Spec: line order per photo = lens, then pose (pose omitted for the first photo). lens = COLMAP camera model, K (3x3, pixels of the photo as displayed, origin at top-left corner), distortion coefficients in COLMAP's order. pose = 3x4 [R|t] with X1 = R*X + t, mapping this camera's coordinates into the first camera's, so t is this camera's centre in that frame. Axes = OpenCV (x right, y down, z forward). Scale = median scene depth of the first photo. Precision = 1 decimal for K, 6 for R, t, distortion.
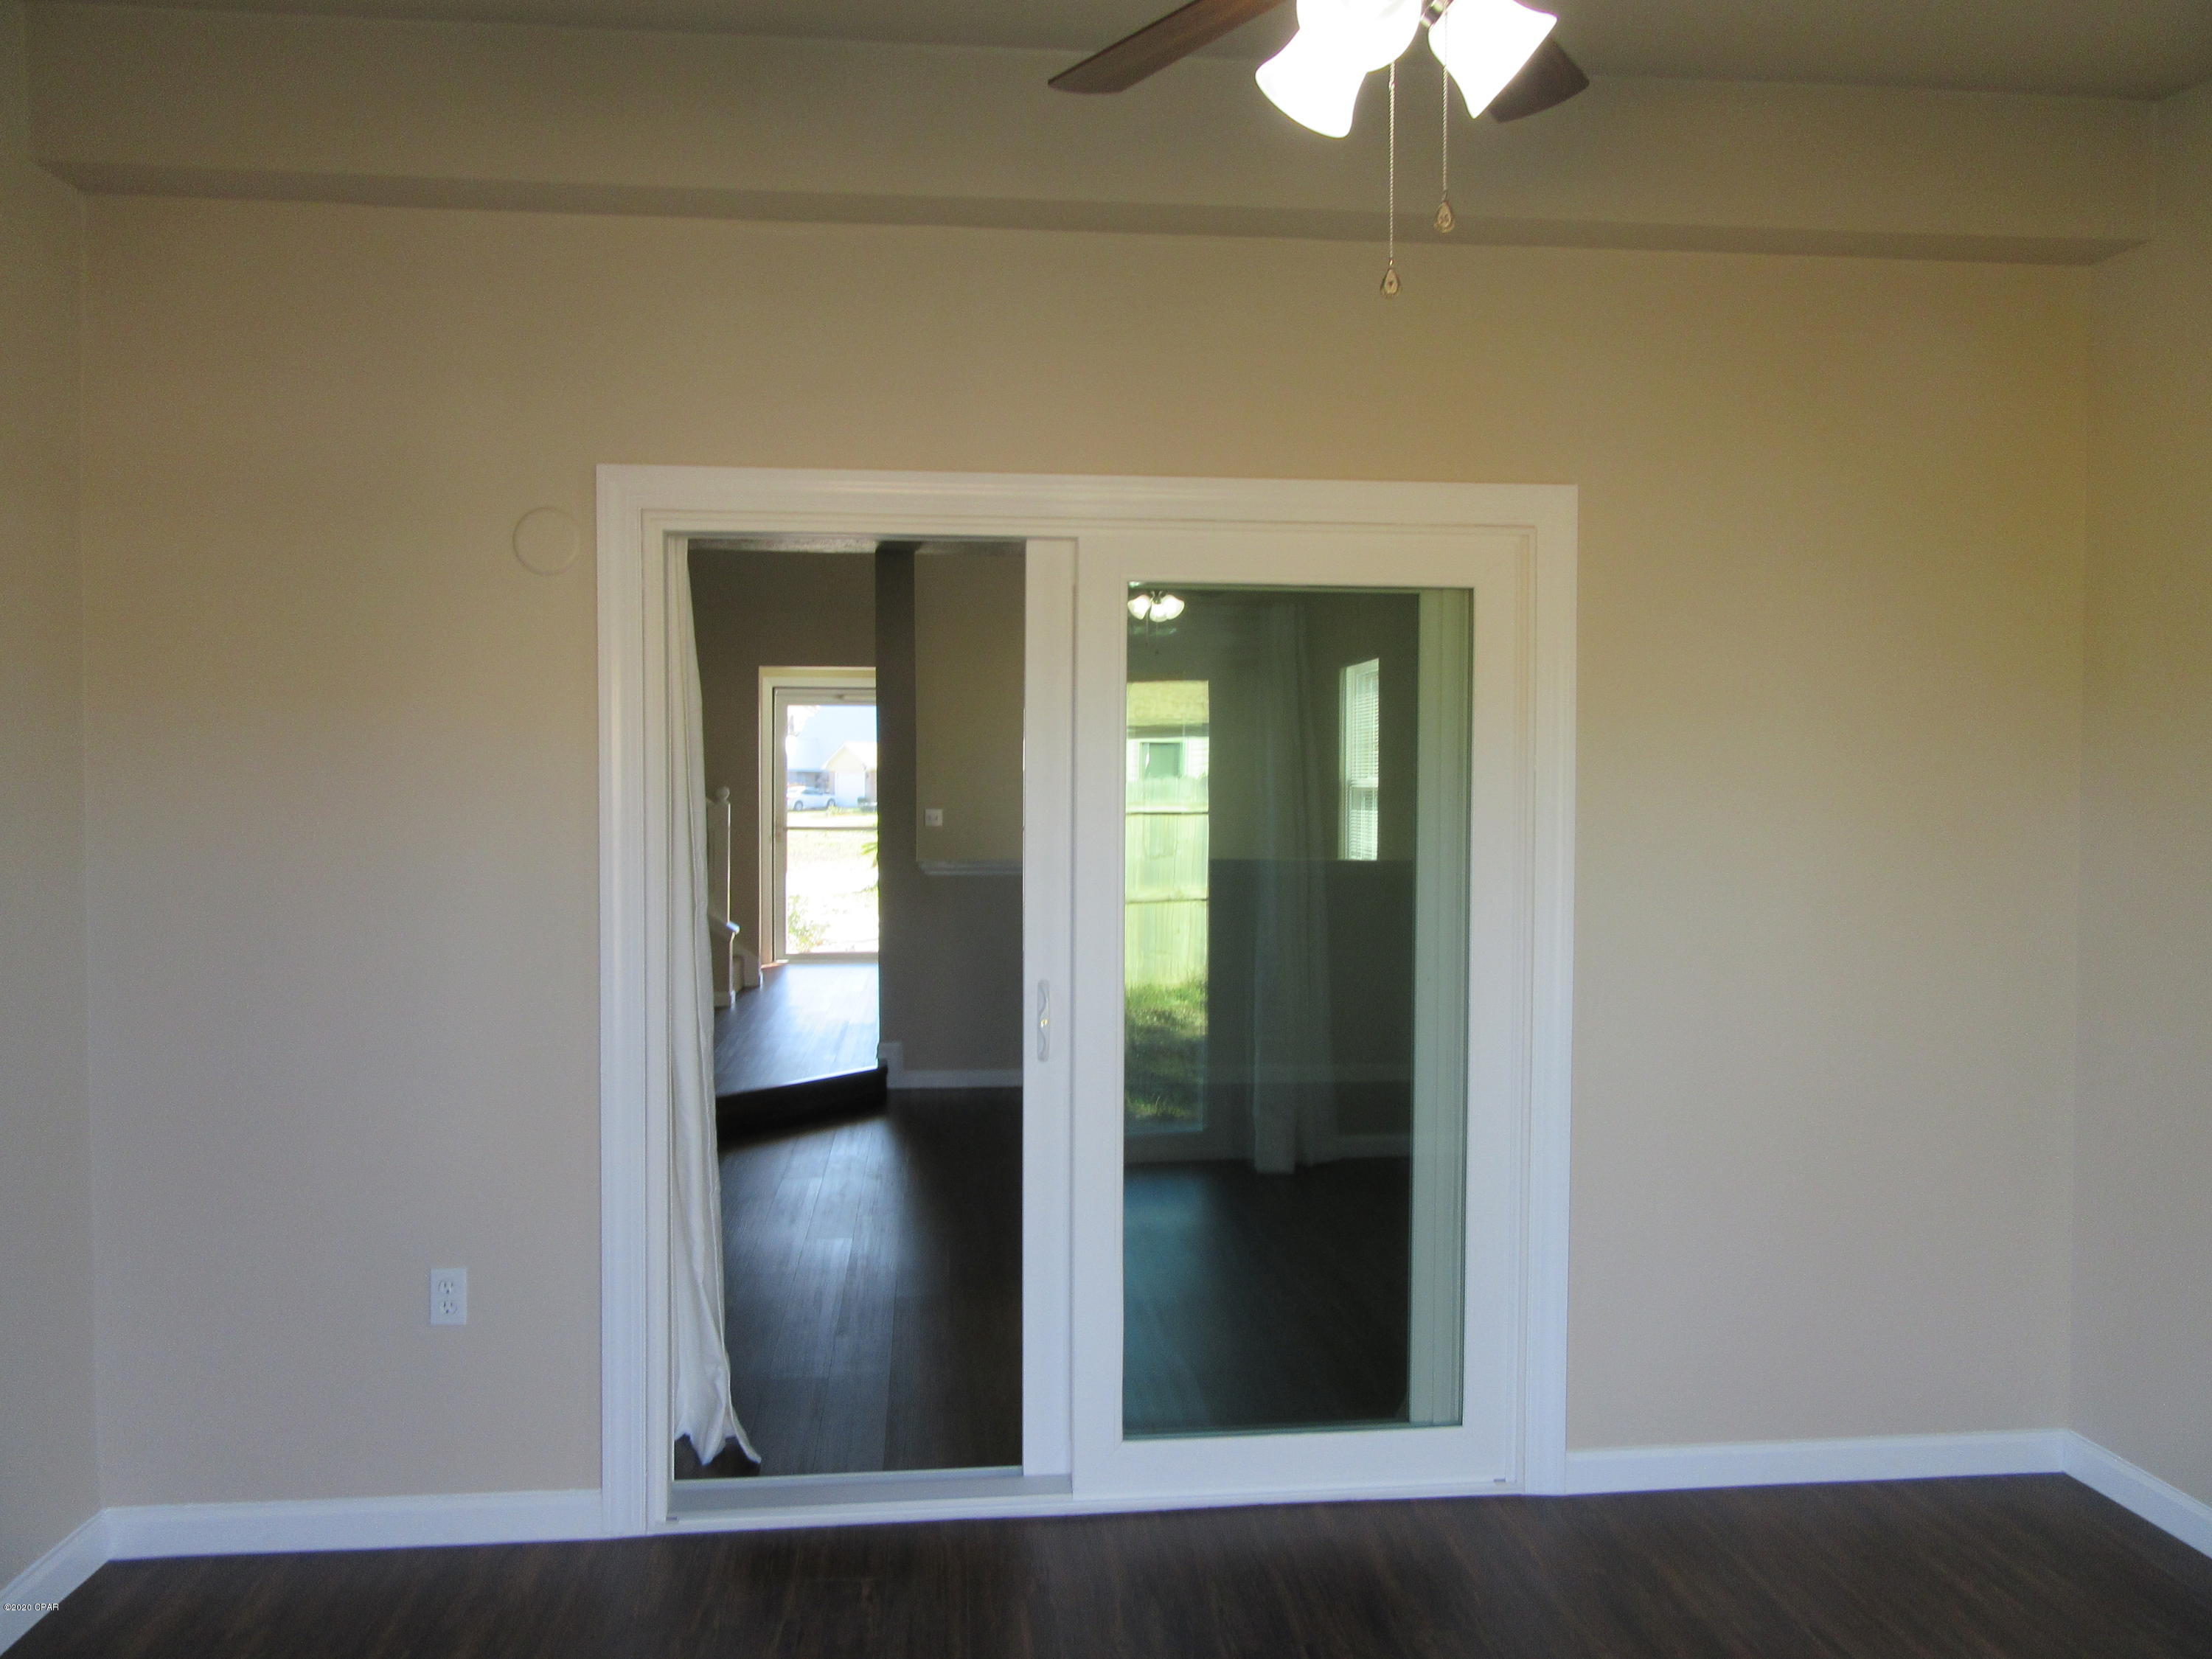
lens RADIAL K [[1635.4, 0, 1094.1], [0, 1635.4, 830.8], [0, 0, 1]] dist [0.005844, 0.002069]
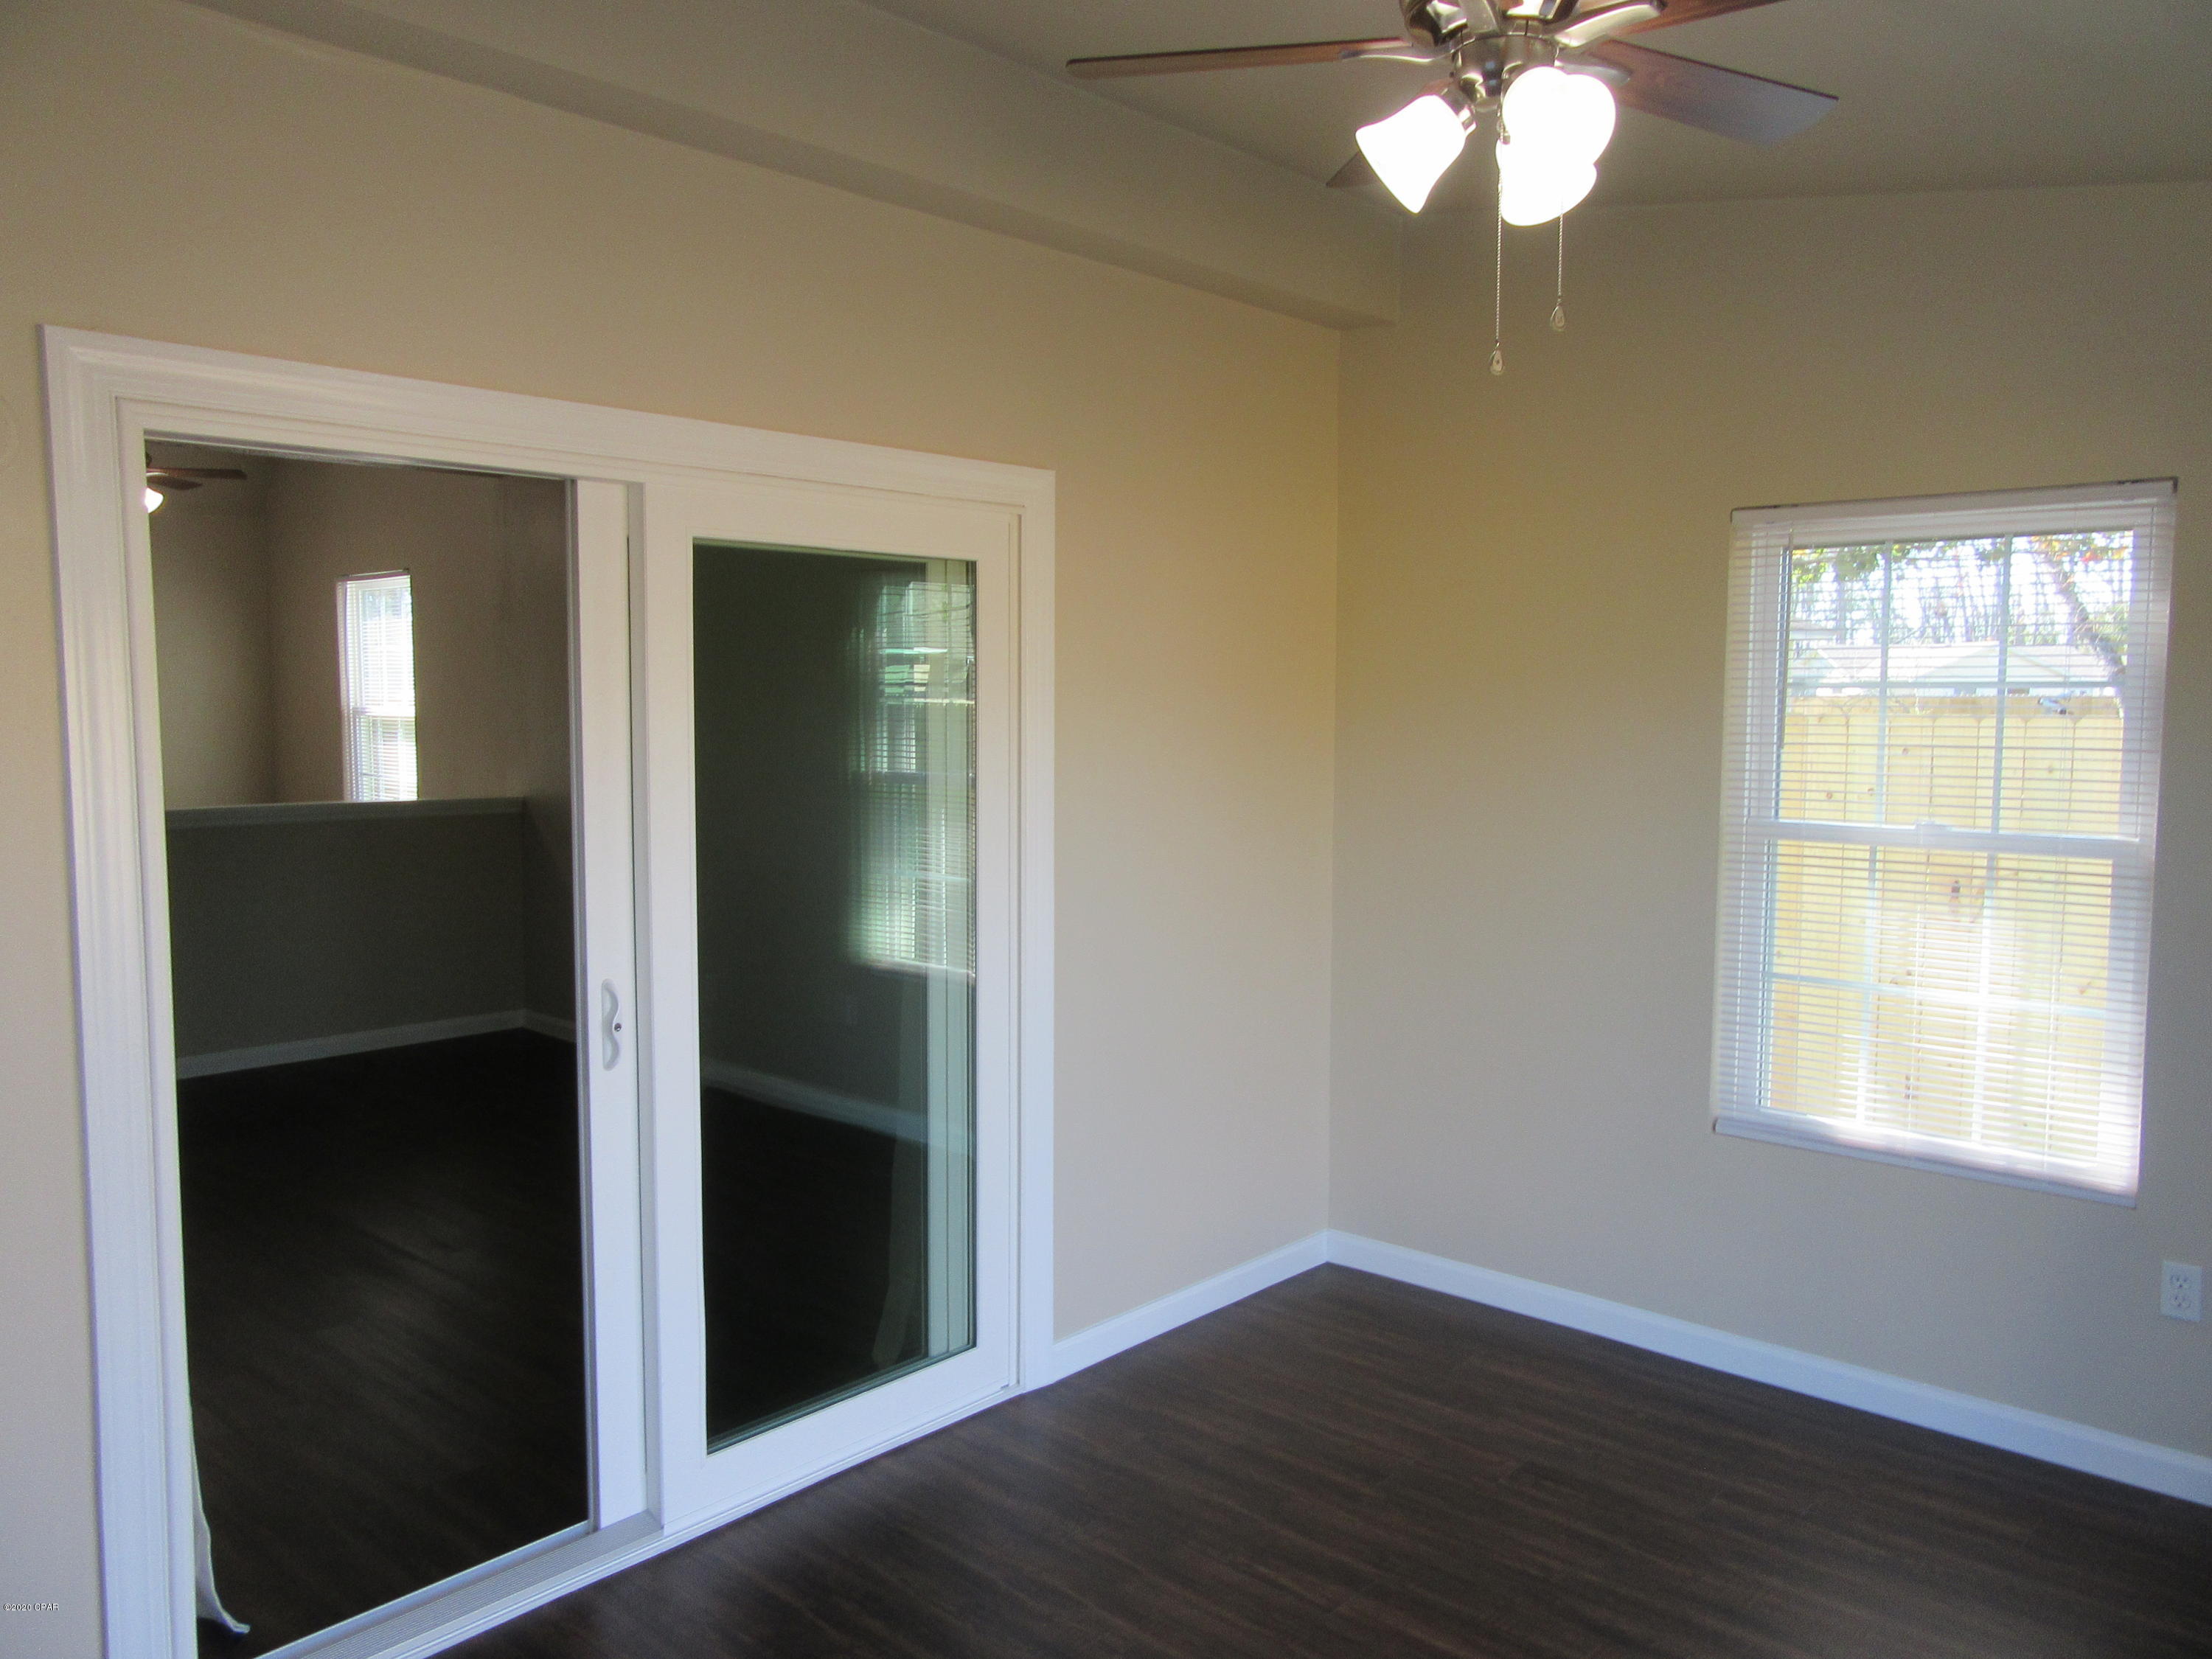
lens RADIAL K [[1635.4, 0, 1094.1], [0, 1635.4, 830.8], [0, 0, 1]] dist [0.005844, 0.002069]
pose [[0.749792, -0.056821, 0.659229, -0.409898], [0.019897, 0.997792, 0.063371, -0.040798], [-0.661374, -0.034399, 0.749267, 0.158433]]
